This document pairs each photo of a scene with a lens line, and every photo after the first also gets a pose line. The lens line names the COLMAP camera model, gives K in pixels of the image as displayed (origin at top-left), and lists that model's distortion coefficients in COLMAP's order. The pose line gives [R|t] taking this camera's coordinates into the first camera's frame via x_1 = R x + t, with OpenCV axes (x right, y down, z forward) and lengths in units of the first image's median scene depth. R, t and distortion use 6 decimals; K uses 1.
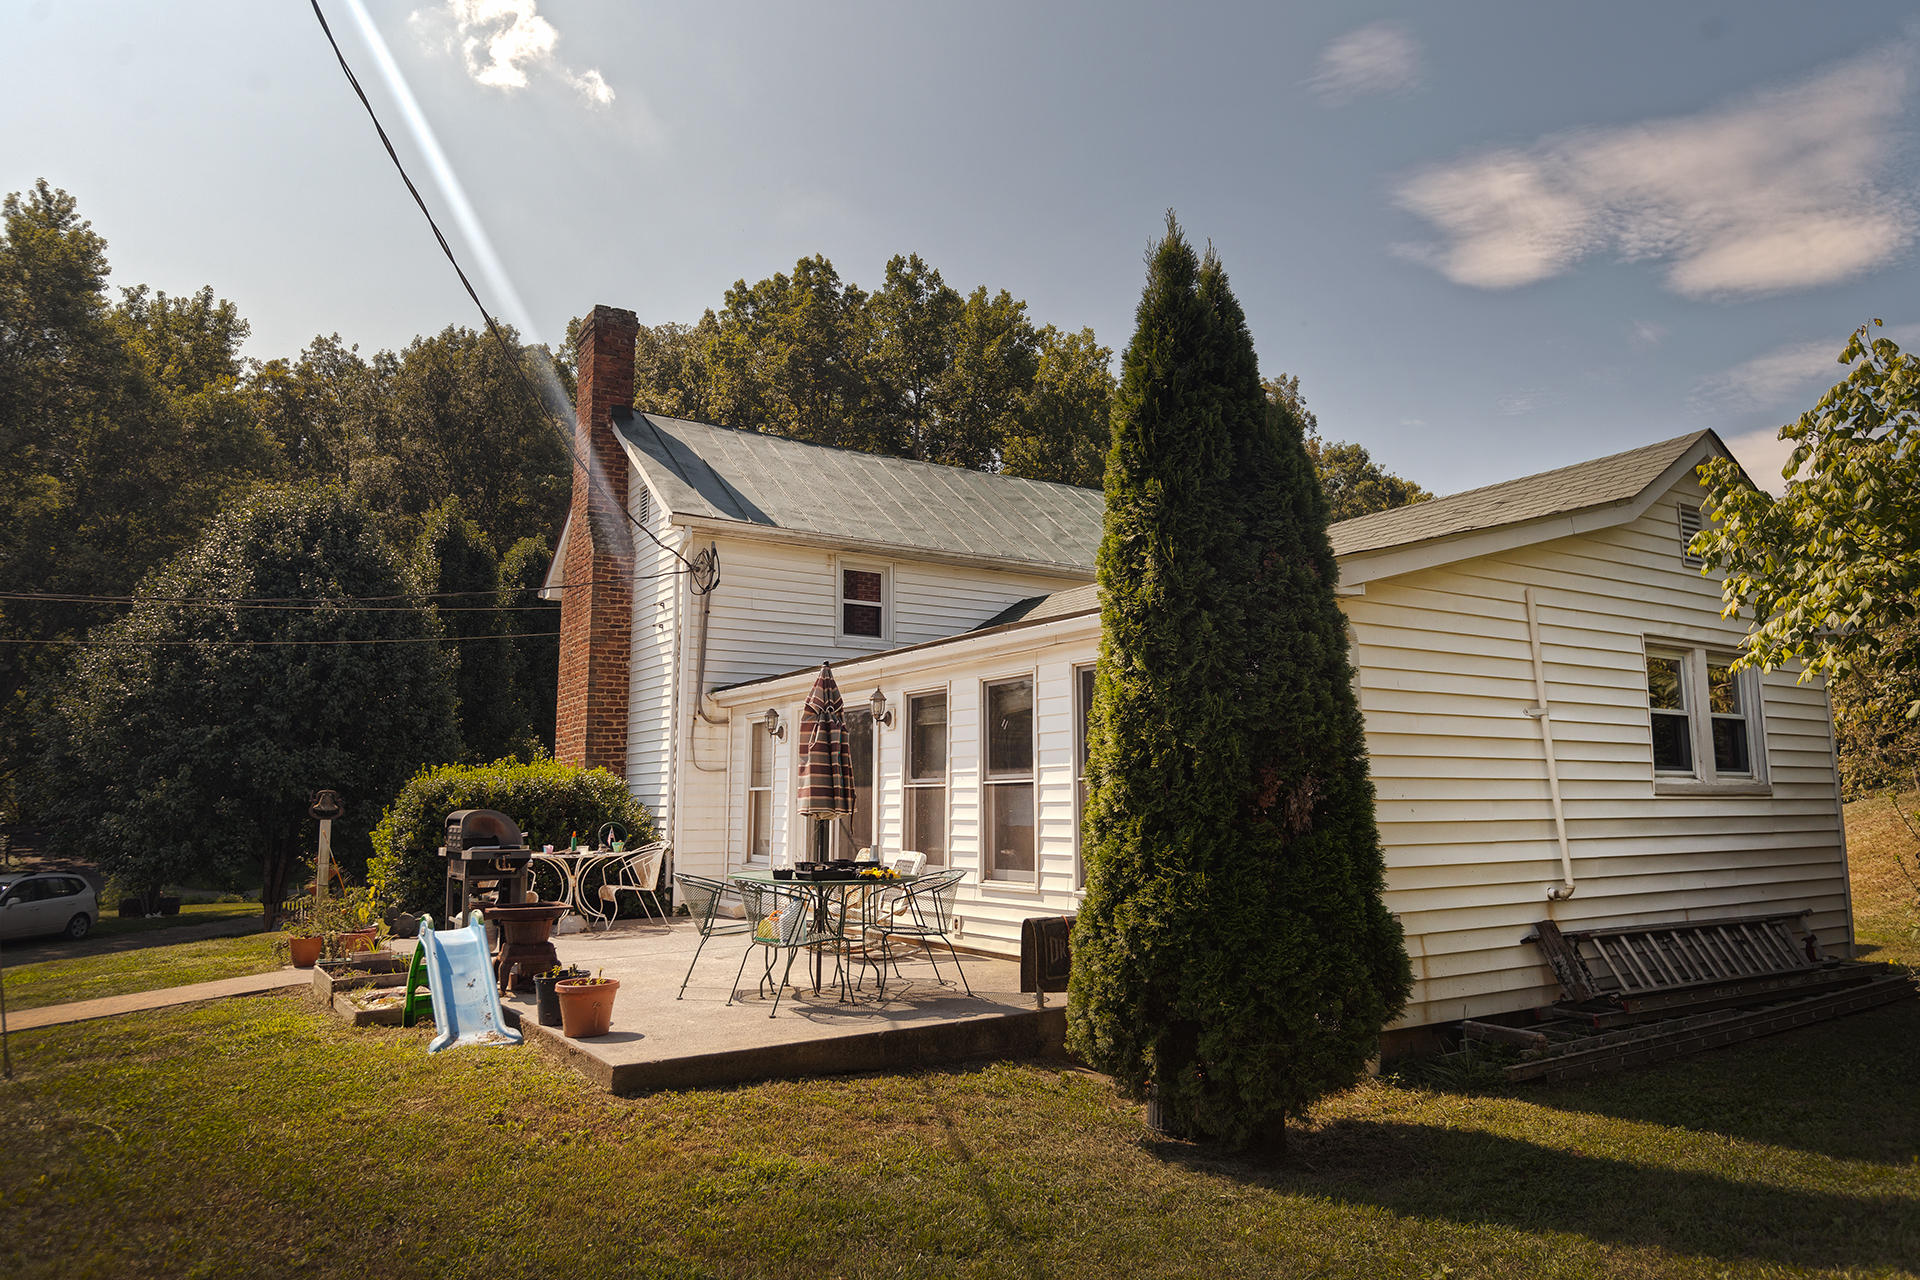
lens RADIAL K [[1240.7, 0, 977.5], [0, 1240.7, 651.8], [0, 0, 1]] dist [0.021750, -0.006786]
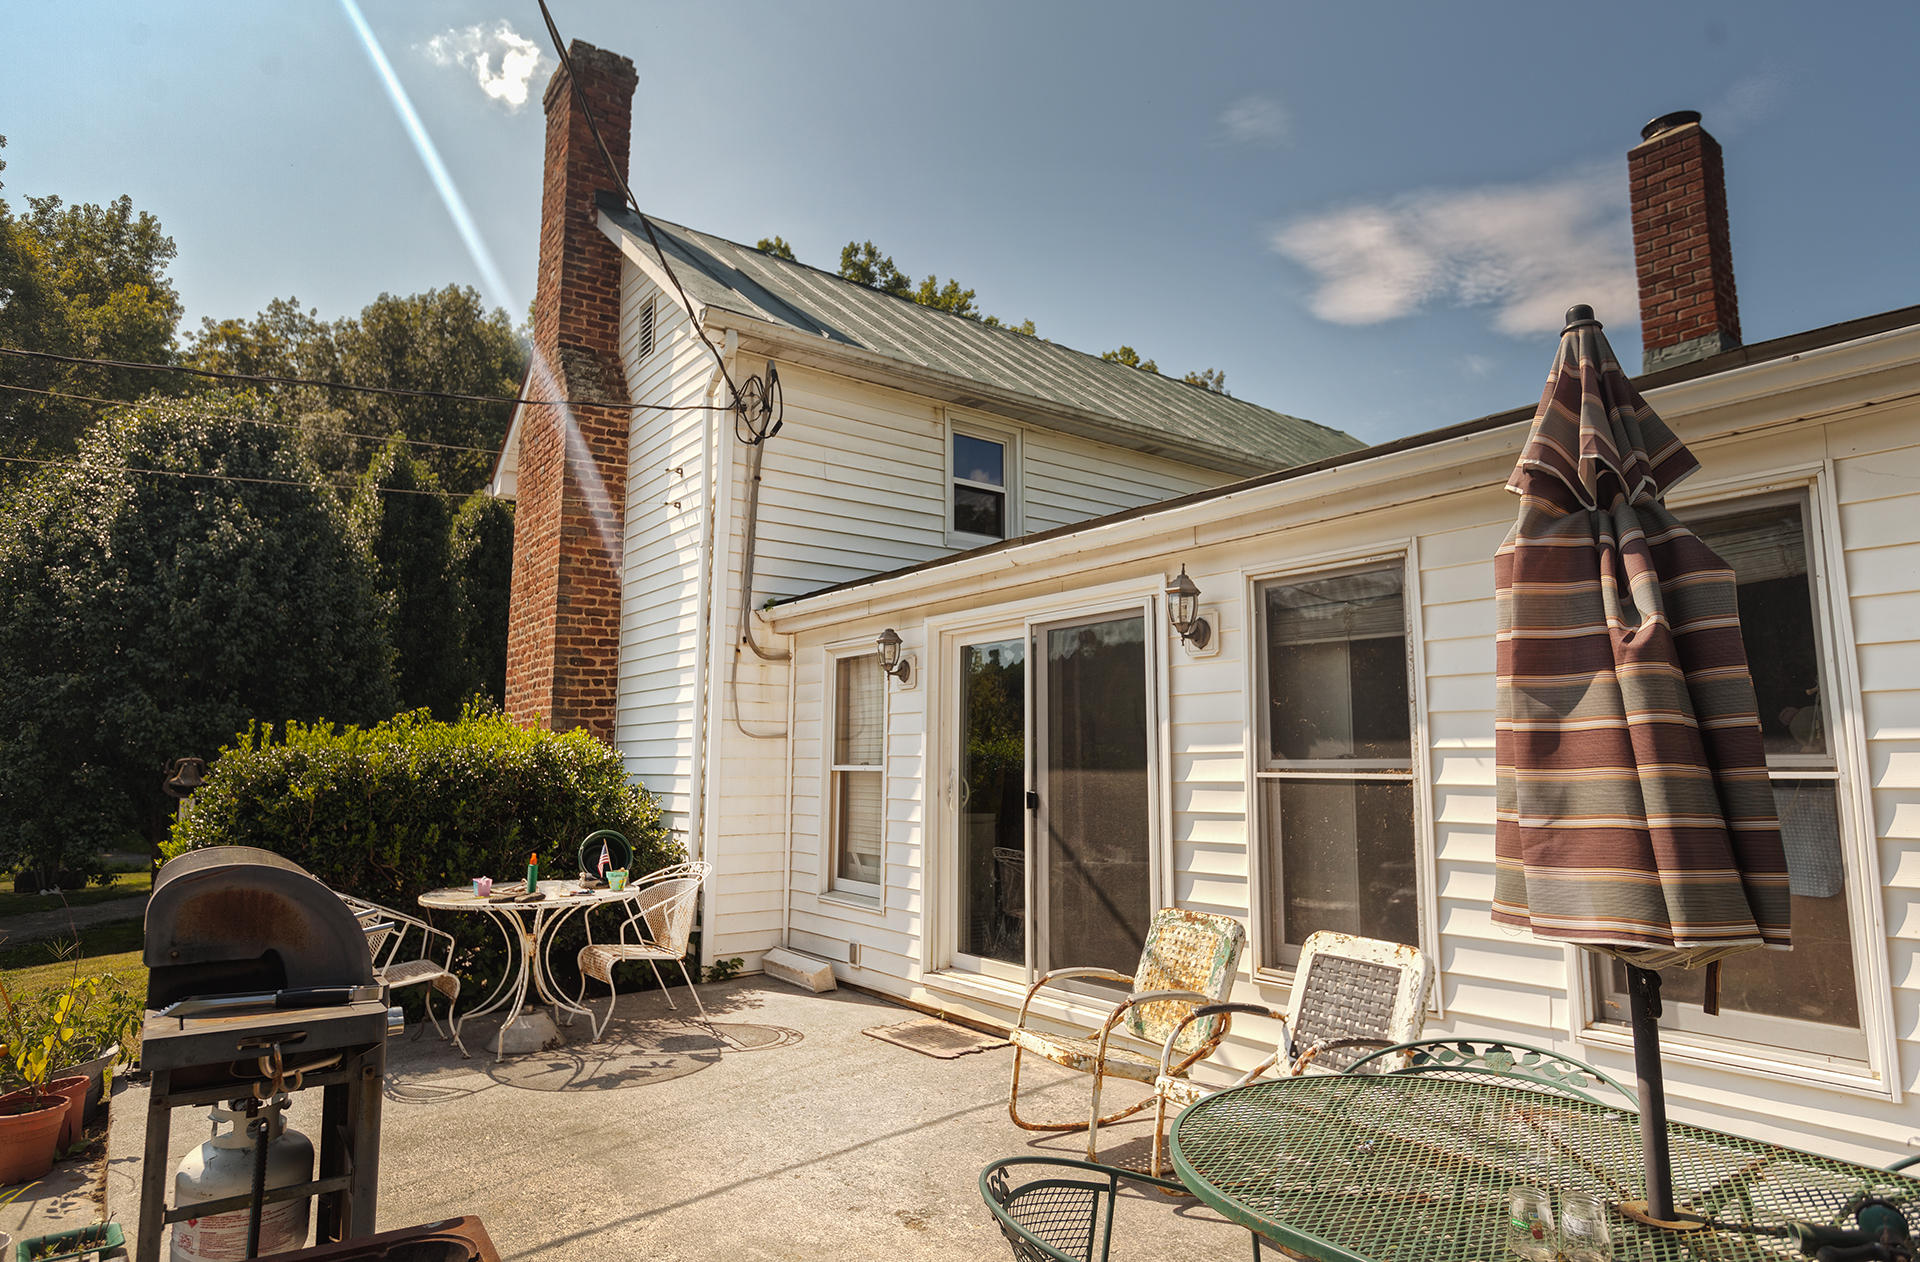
lens RADIAL K [[1102.9, 0, 963.3], [0, 1102.9, 647.0], [0, 0, 1]] dist [-0.003678, 0.007597]
pose [[0.998099, 0.014508, 0.059895, -0.082301], [-0.015221, 0.999818, 0.011476, 0.024215], [-0.059718, -0.012365, 0.998139, 0.251333]]
